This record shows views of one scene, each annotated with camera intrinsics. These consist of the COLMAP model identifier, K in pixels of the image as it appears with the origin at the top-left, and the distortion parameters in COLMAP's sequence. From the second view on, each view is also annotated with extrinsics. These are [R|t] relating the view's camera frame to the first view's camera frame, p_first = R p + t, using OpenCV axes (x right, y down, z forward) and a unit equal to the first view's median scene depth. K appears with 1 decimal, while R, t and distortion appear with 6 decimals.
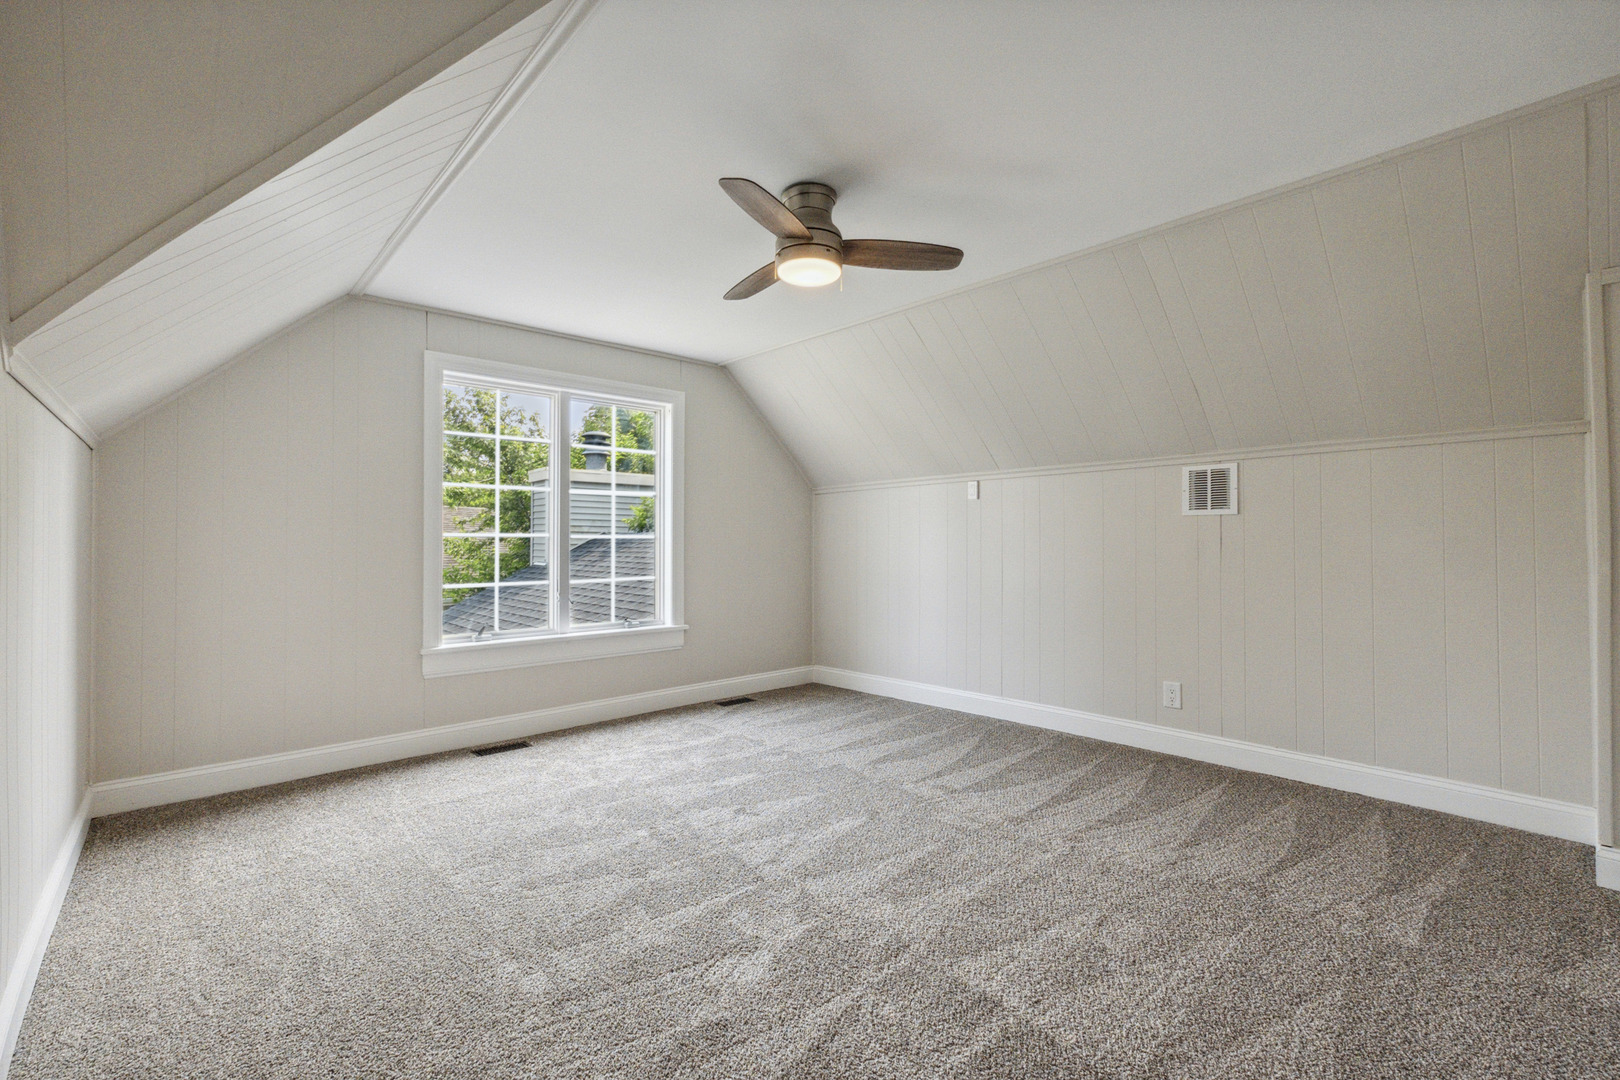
lens RADIAL K [[704.6, 0, 814.2], [0, 704.6, 534.1], [0, 0, 1]] dist [-0.000125, 0.002151]
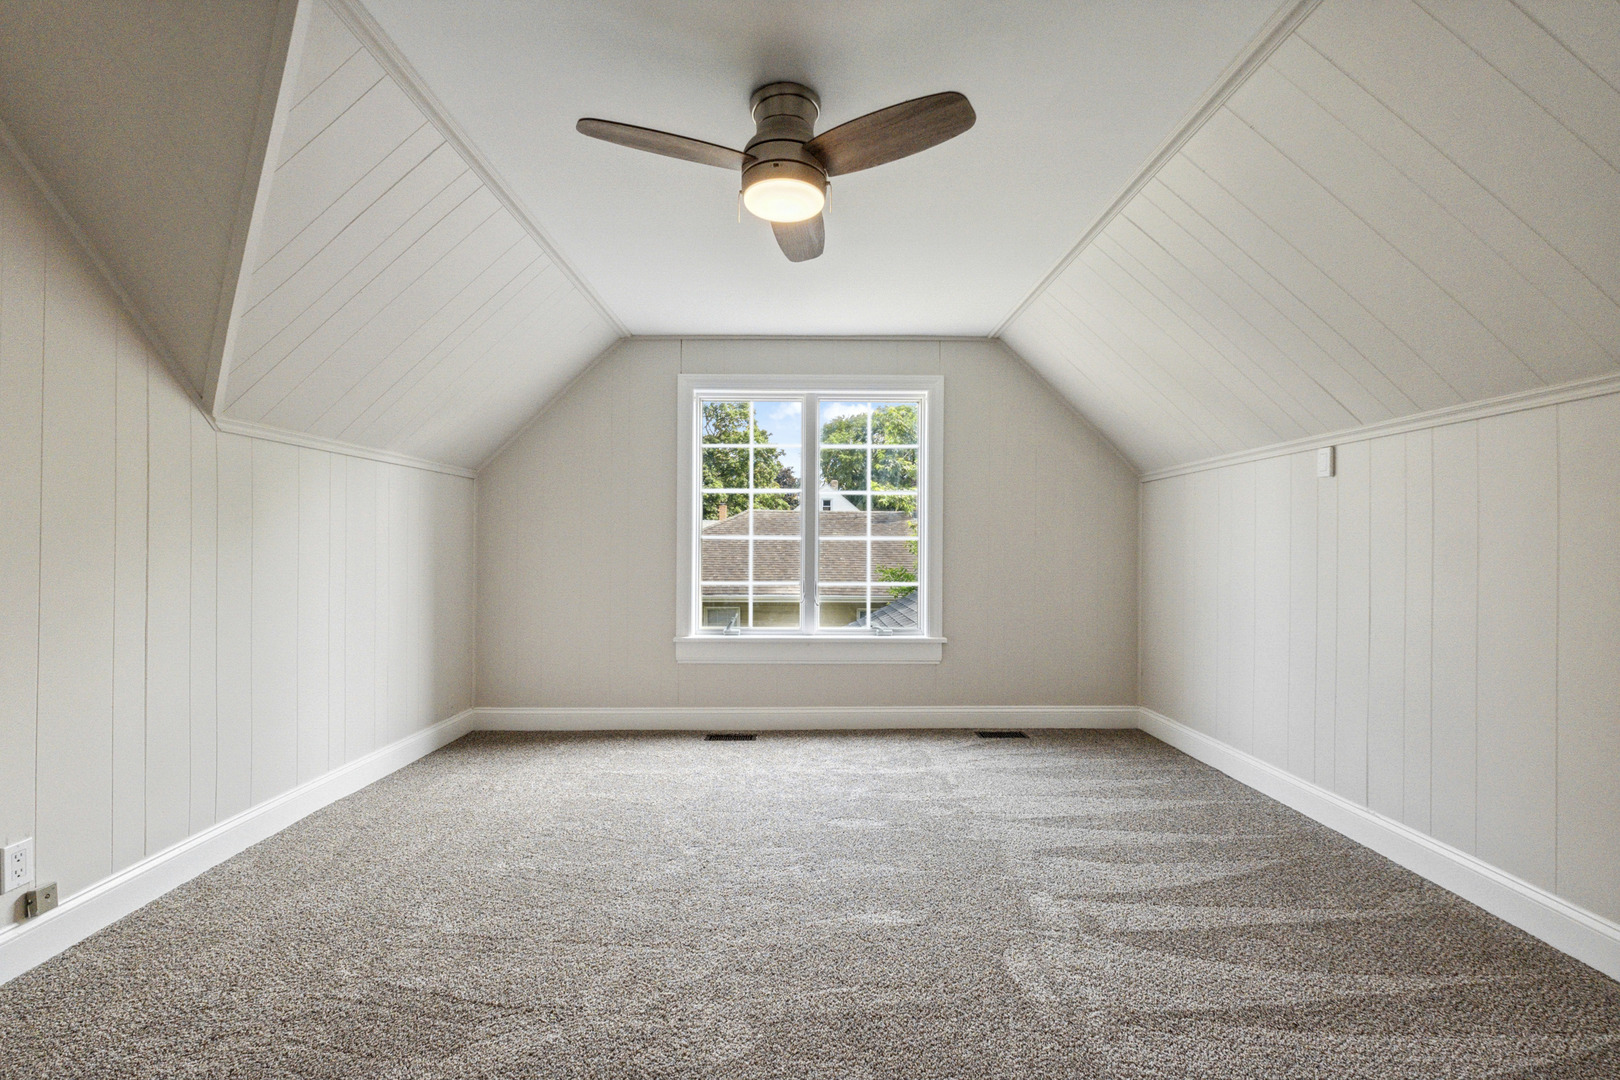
lens RADIAL K [[704.6, 0, 810.2], [0, 704.6, 541.5], [0, 0, 1]] dist [-0.000125, 0.002151]
pose [[0.748796, 0.001896, -0.662798, 0.346756], [0.002287, 0.999983, 0.005444, 0.002859], [0.662796, -0.005592, 0.748779, 0.277187]]
